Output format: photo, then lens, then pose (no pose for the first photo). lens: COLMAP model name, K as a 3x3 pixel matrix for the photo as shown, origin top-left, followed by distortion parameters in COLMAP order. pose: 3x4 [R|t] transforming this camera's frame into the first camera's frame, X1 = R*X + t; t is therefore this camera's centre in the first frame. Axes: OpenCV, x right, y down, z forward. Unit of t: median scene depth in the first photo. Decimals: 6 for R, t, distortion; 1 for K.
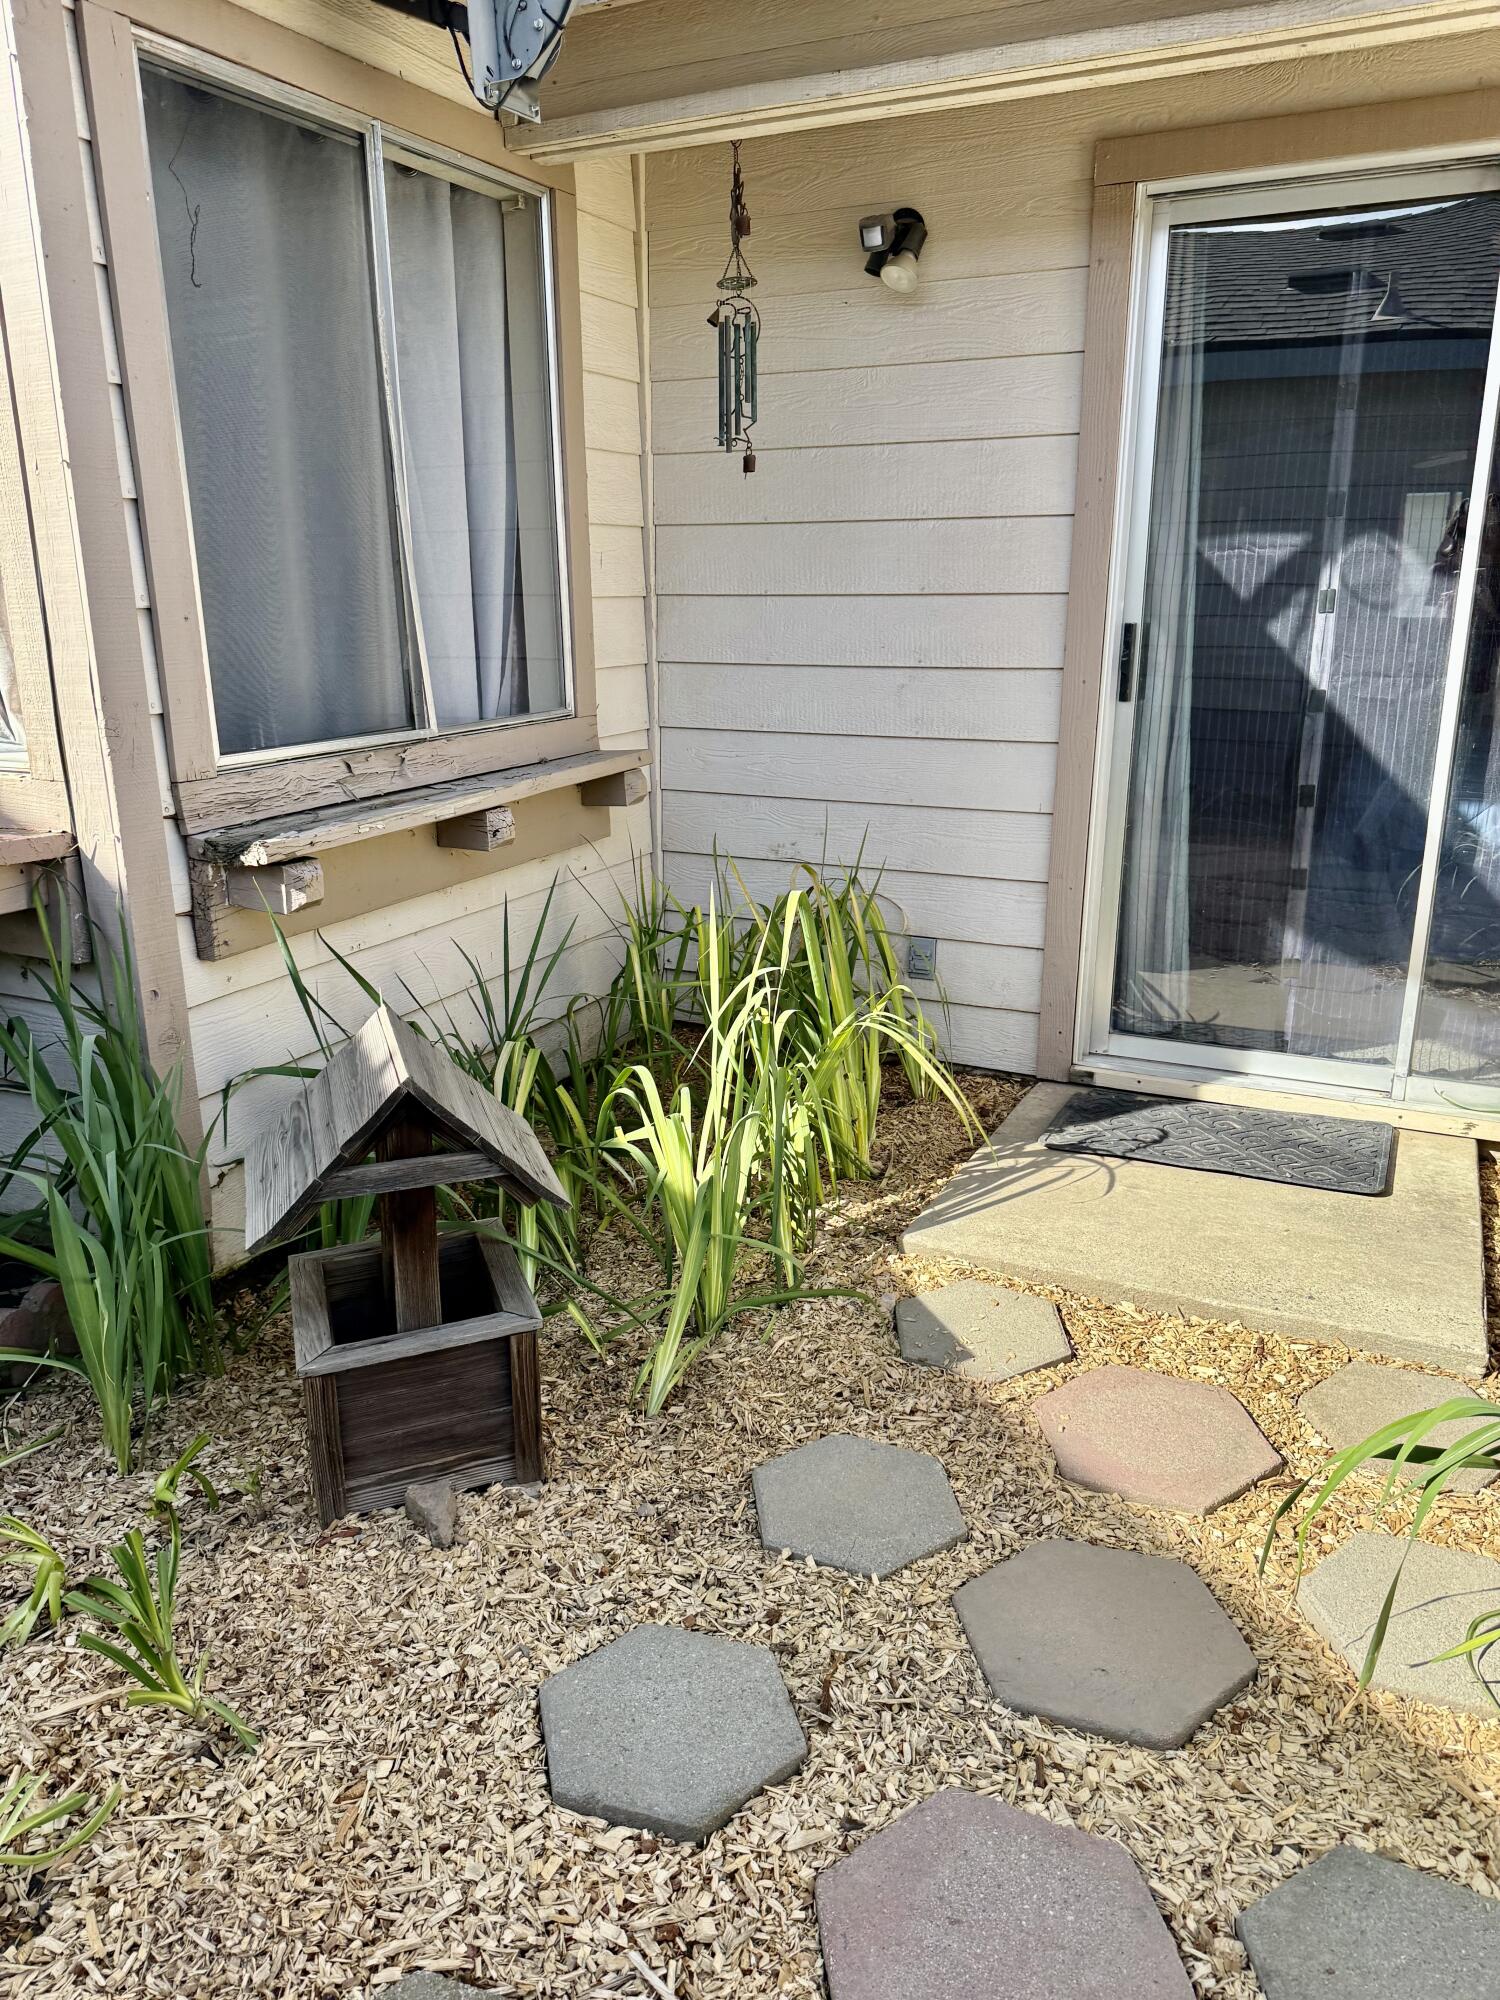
lens RADIAL K [[1413.5, 0, 753.5], [0, 1413.5, 992.9], [0, 0, 1]] dist [0.080140, -0.085599]
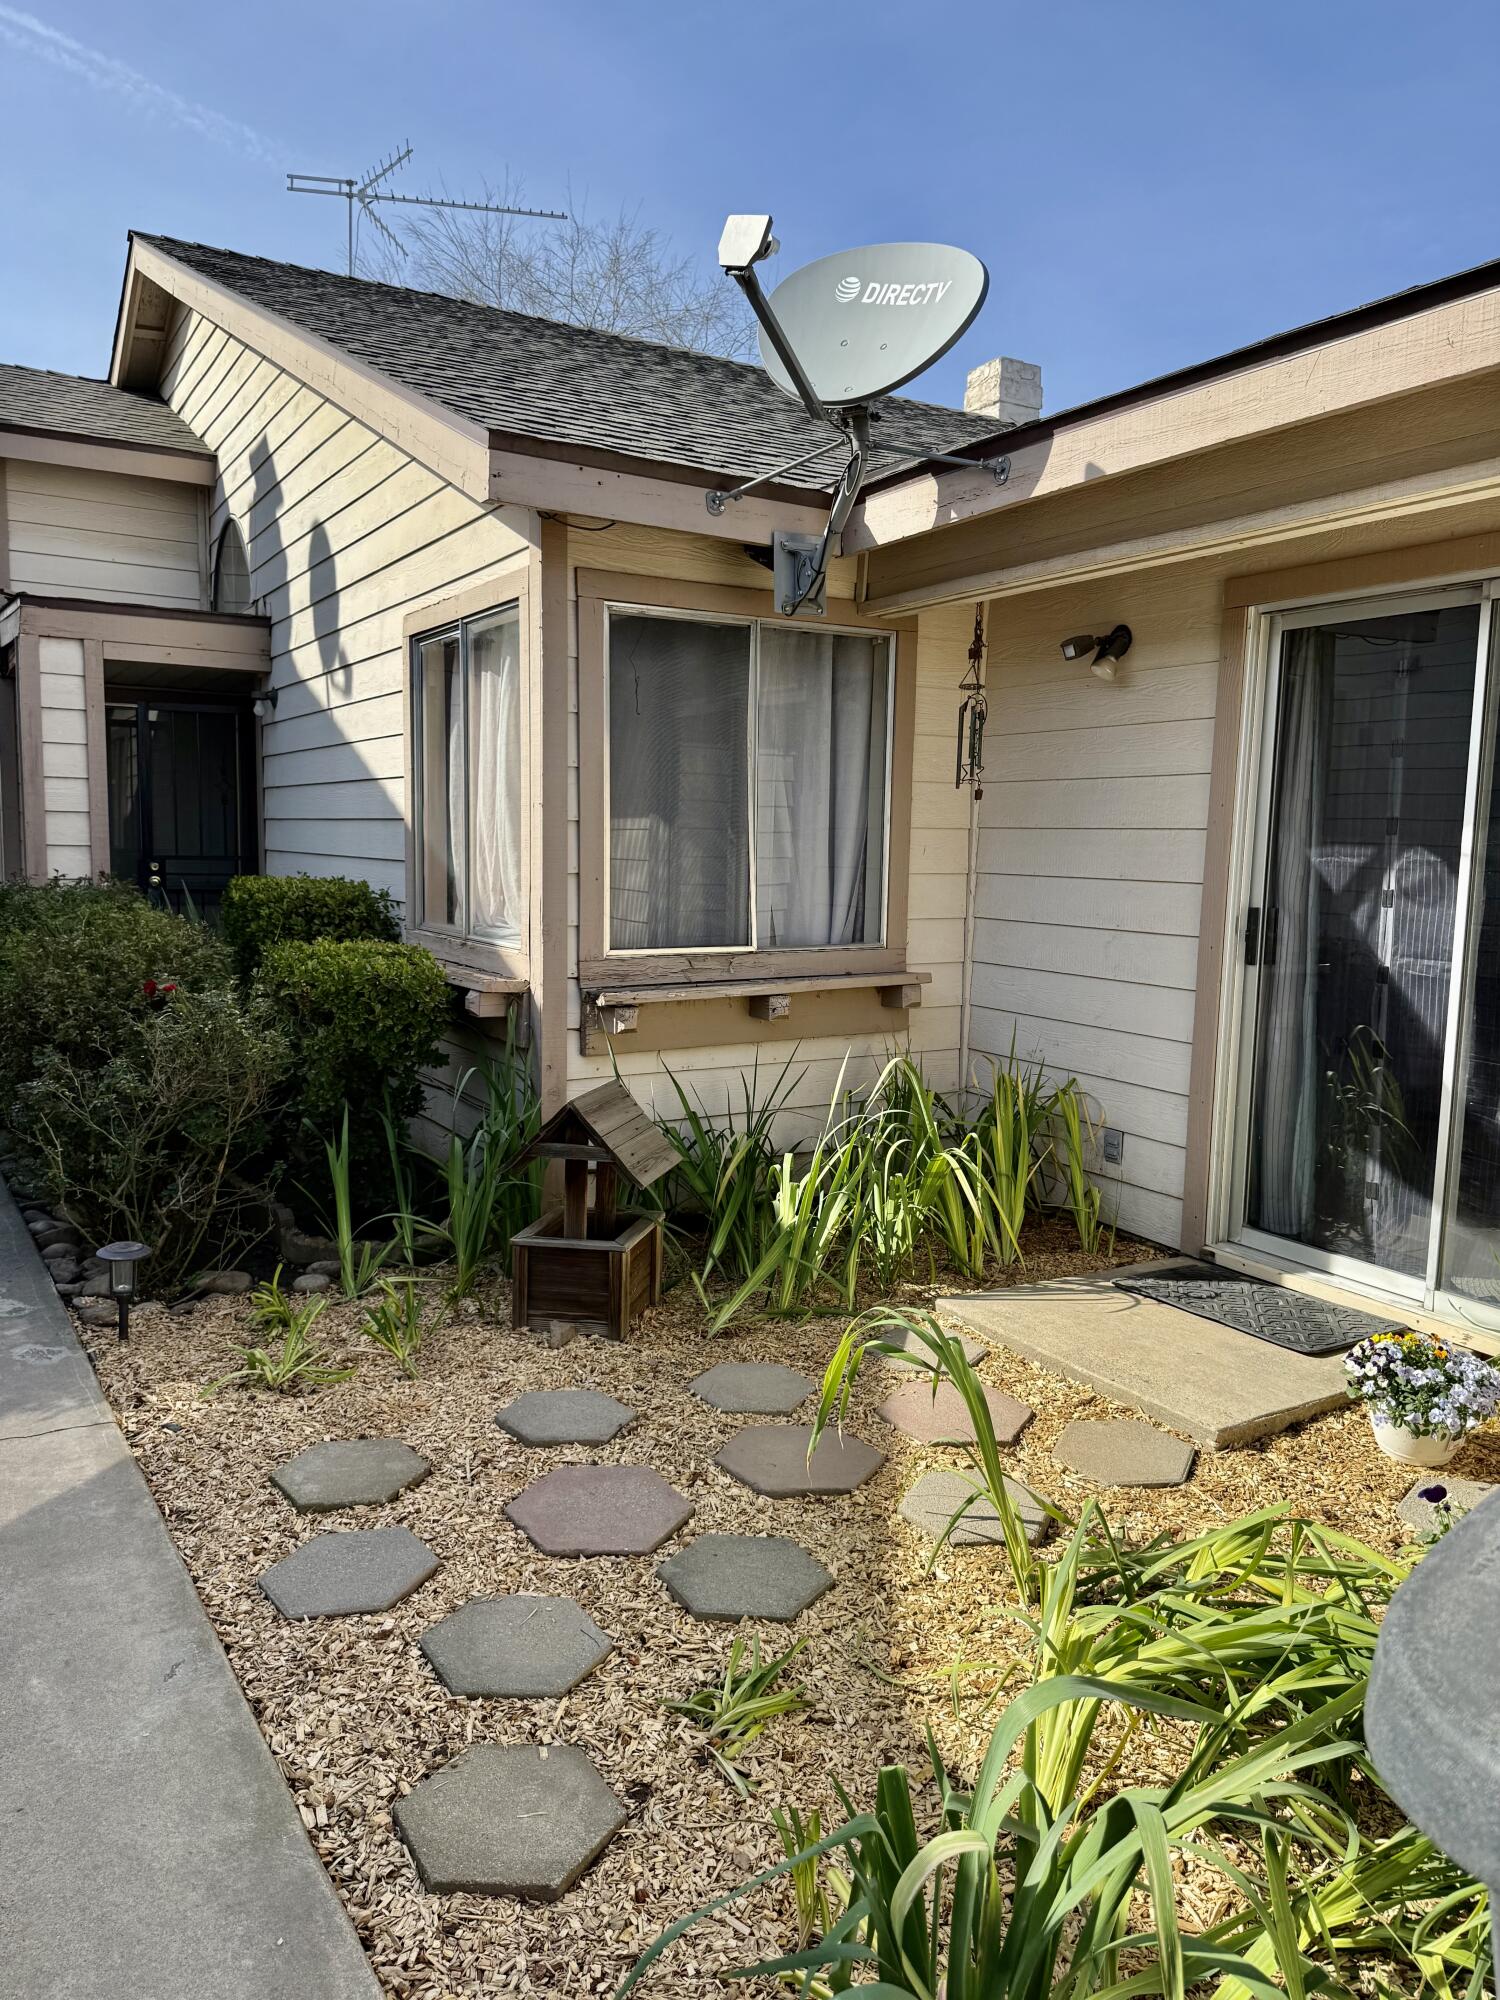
lens RADIAL K [[1413.5, 0, 757.4], [0, 1413.5, 998.7], [0, 0, 1]] dist [0.080140, -0.085599]
pose [[0.835897, 0.086533, -0.542023, 0.651263], [-0.177393, 0.977091, -0.117582, 0.065509], [0.519431, 0.194437, 0.832097, -0.346033]]
